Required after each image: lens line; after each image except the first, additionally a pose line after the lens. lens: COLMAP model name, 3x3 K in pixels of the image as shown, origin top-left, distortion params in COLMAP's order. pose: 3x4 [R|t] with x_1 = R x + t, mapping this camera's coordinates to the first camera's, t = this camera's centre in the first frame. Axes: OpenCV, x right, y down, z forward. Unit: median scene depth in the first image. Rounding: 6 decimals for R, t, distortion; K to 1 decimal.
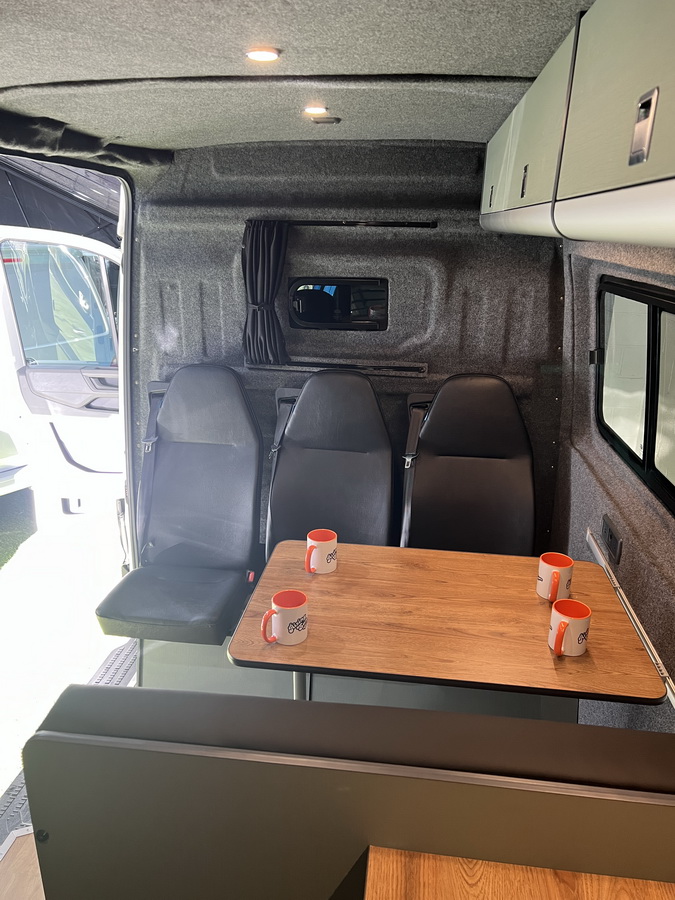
lens RADIAL K [[672.2, 0, 339.5], [0, 672.2, 453.8], [0, 0, 1]] dist [0.068062, -0.080996]
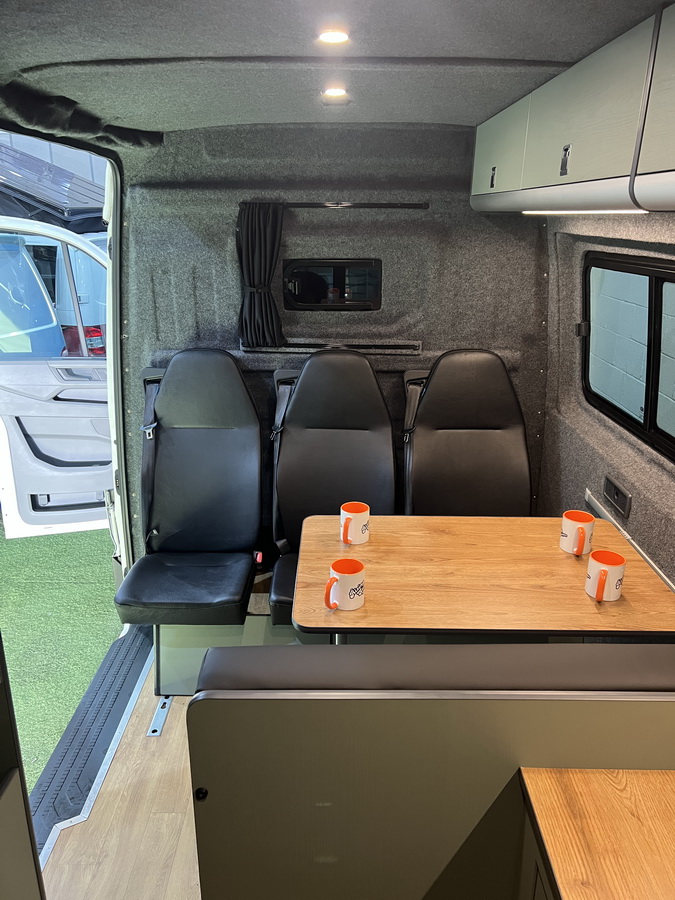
lens RADIAL K [[672.2, 0, 339.1], [0, 672.2, 451.0], [0, 0, 1]] dist [0.068062, -0.080996]
pose [[0.992784, -0.047411, 0.110142, -0.147514], [0.046014, 0.998825, 0.015194, 0.016682], [-0.110733, -0.010016, 0.993800, -0.020797]]
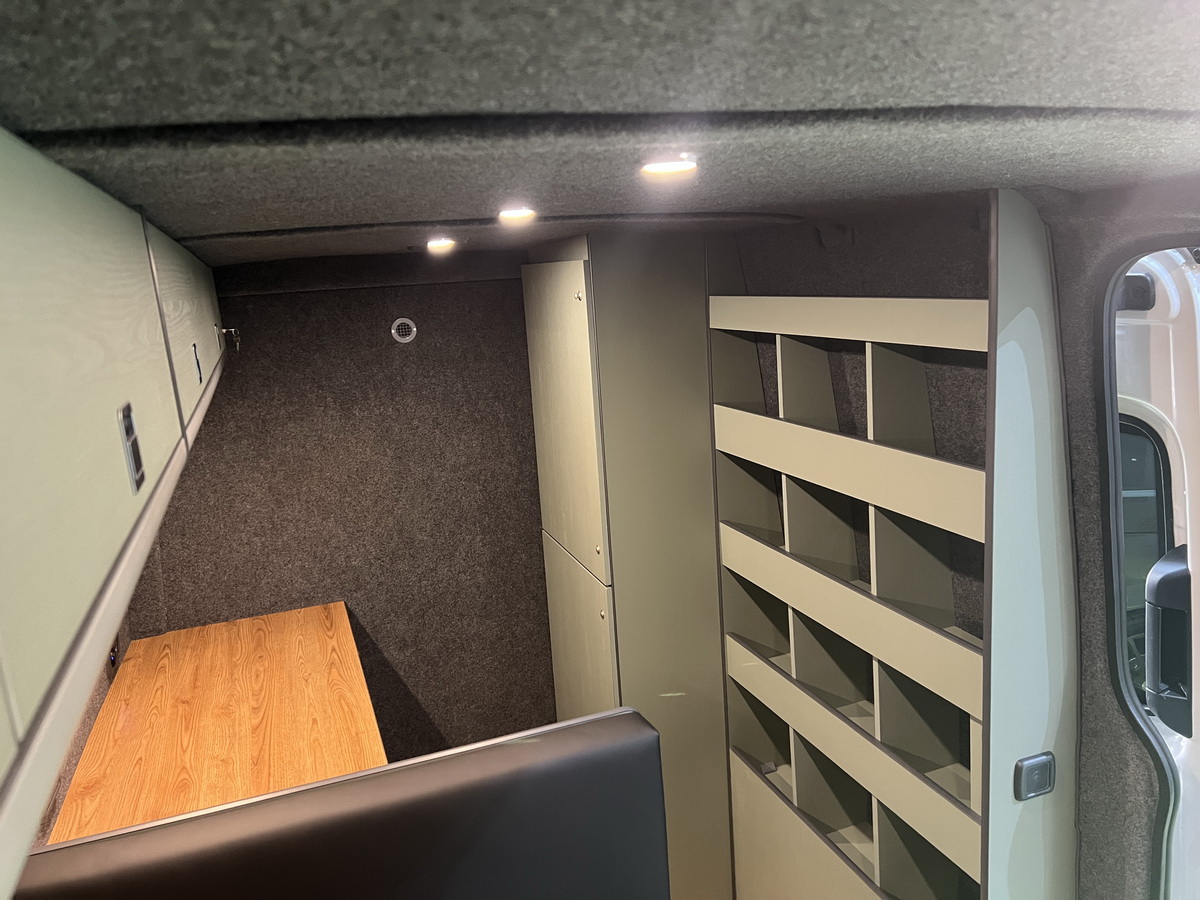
lens RADIAL K [[896.2, 0, 594.0], [0, 896.2, 449.1], [0, 0, 1]] dist [0.068062, -0.080996]
pose [[-0.459332, -0.162706, 0.873236, -0.849356], [0.338625, 0.876768, 0.341484, -0.273981], [-0.821187, 0.452554, -0.347631, 0.698642]]
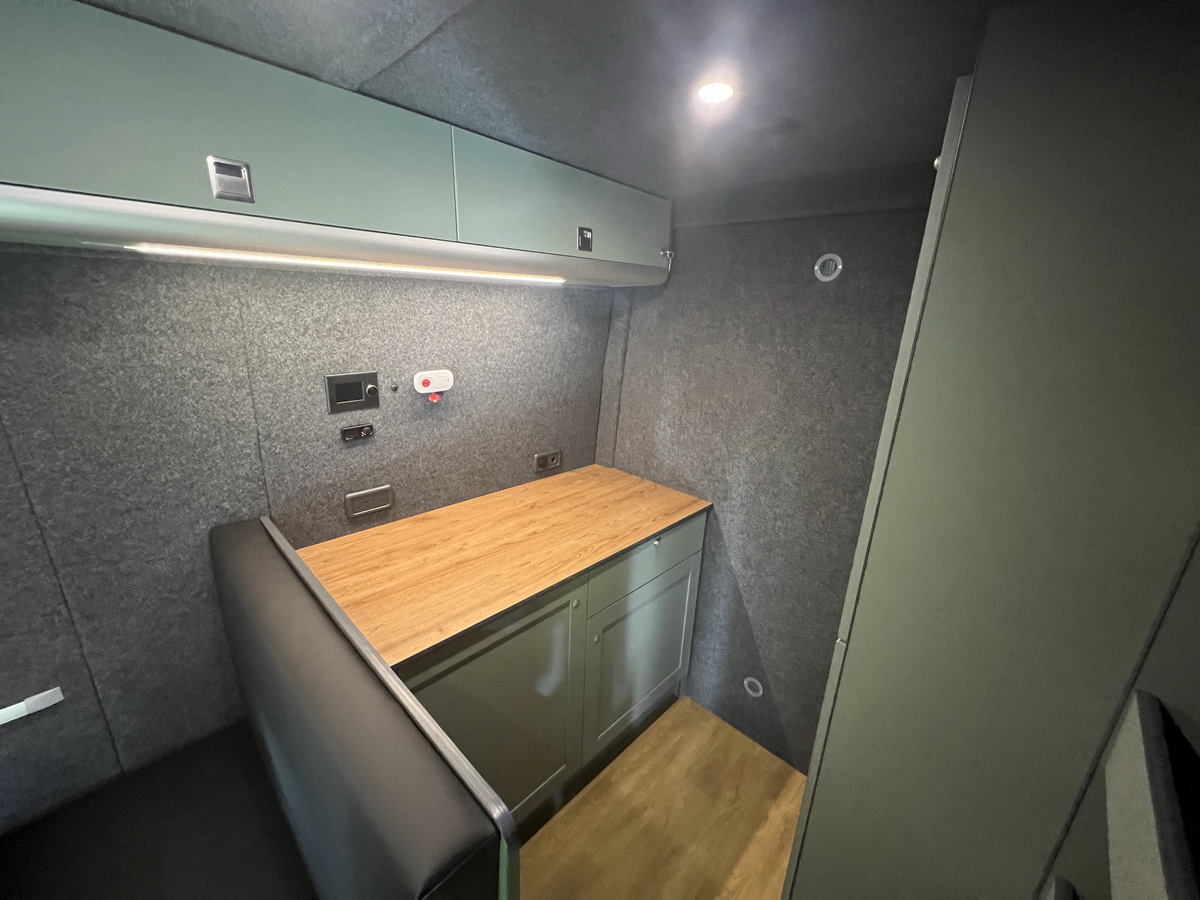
lens RADIAL K [[475.6, 0, 596.4], [0, 475.6, 448.3], [0, 0, 1]] dist [0.000719, -0.000351]
pose [[0.600090, -0.228338, 0.766651, -0.282153], [0.228518, 0.967390, 0.109255, 0.027718], [-0.766597, 0.109631, 0.632701, 0.244377]]
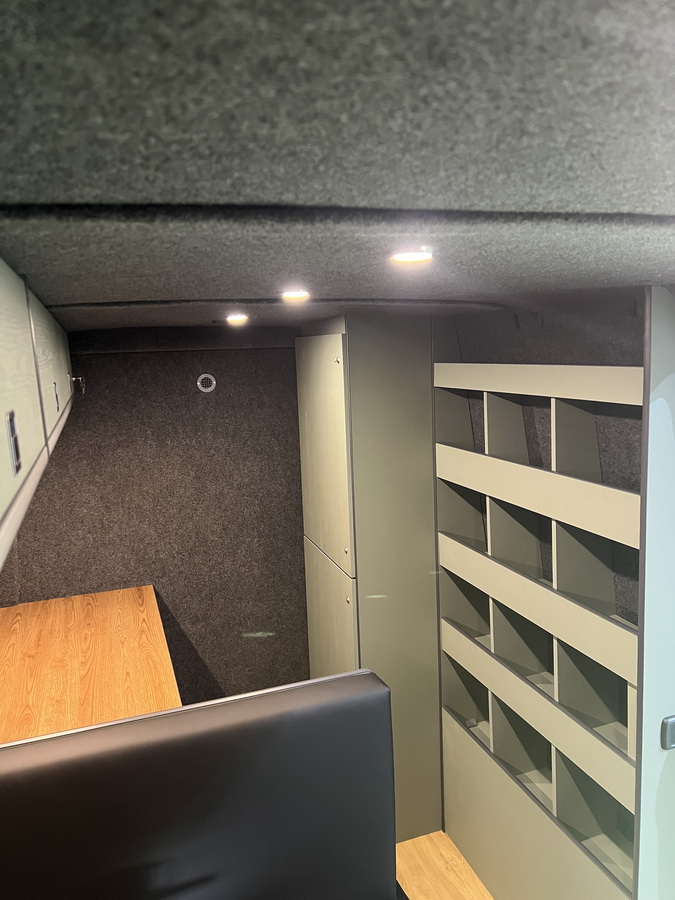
lens RADIAL K [[672.2, 0, 337.8], [0, 672.2, 446.4], [0, 0, 1]] dist [0.068062, -0.080996]
pose [[-0.449495, -0.129409, 0.883859, -0.851690], [0.314466, 0.903189, 0.292164, -0.264809], [-0.836101, 0.409270, -0.365284, 0.710996]]
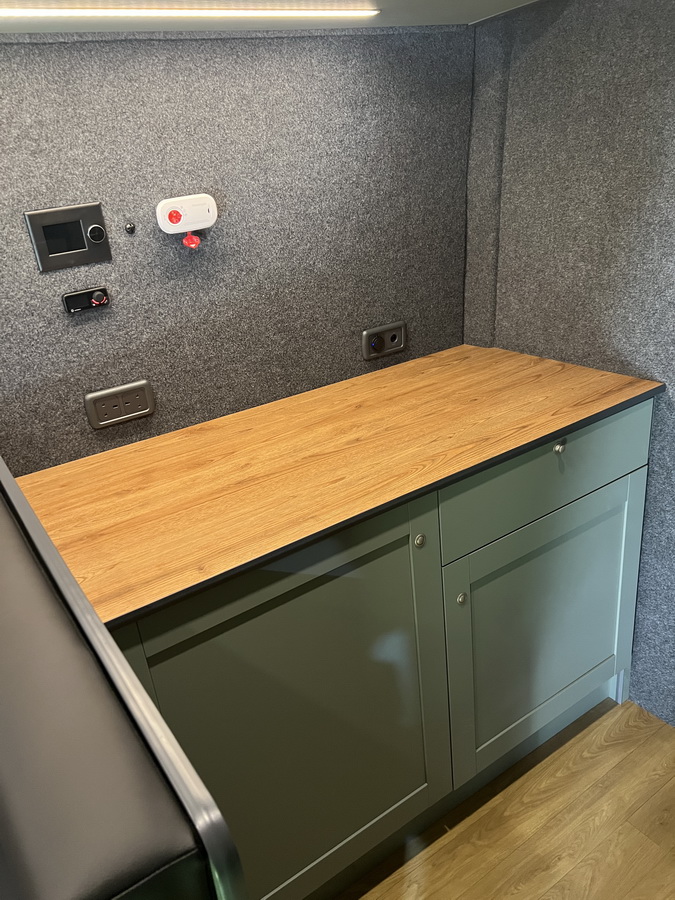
lens RADIAL K [[672.2, 0, 335.6], [0, 672.2, 451.3], [0, 0, 1]] dist [0.068062, -0.080996]
pose [[0.748376, -0.348232, 0.564506, -0.206581], [0.318876, 0.935177, 0.154152, 0.111760], [-0.581594, 0.064644, 0.810907, 0.264519]]
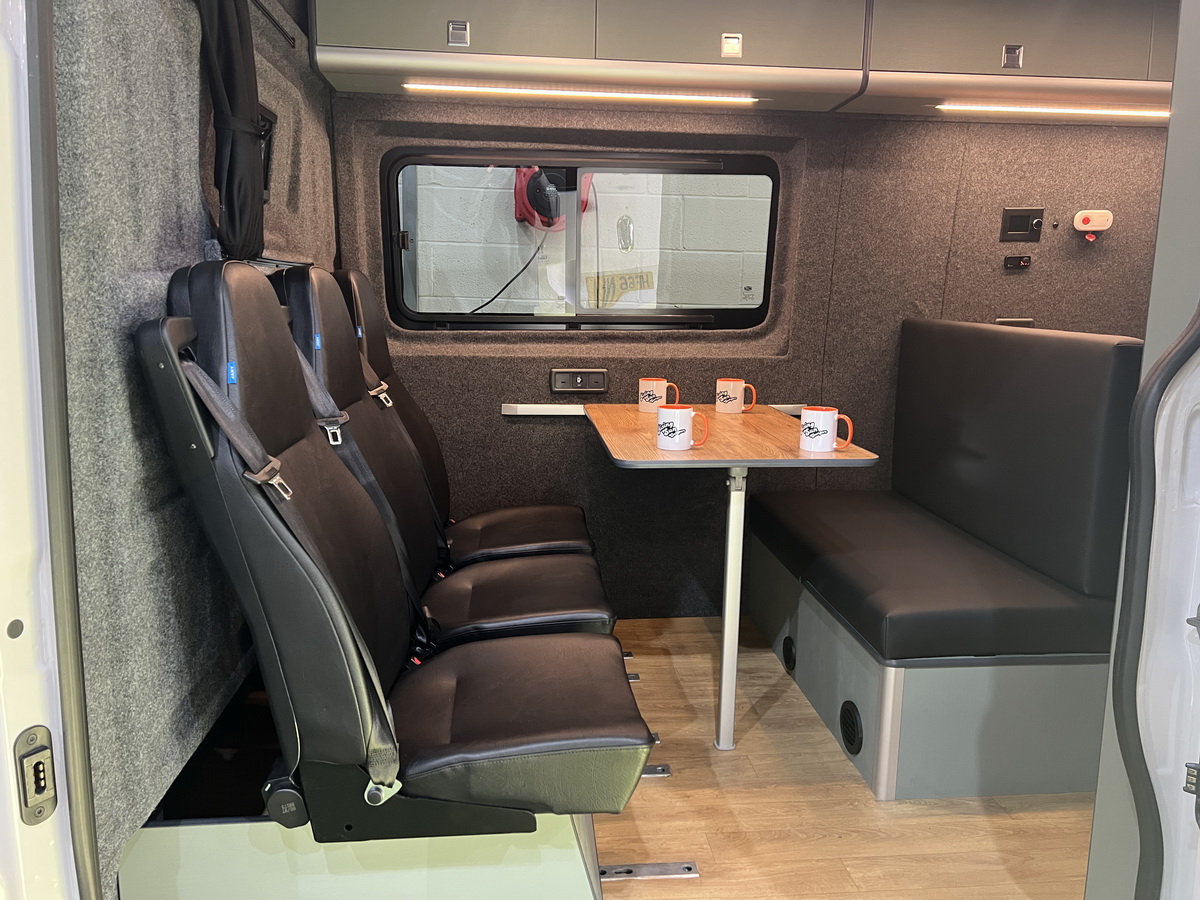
lens RADIAL K [[896.2, 0, 609.2], [0, 896.2, 445.2], [0, 0, 1]] dist [0.068062, -0.080996]
pose [[0.976121, -0.040185, 0.213477, -0.933007], [0.071484, 0.987427, -0.140986, 0.451657], [-0.205128, 0.152880, 0.966721, -0.317104]]
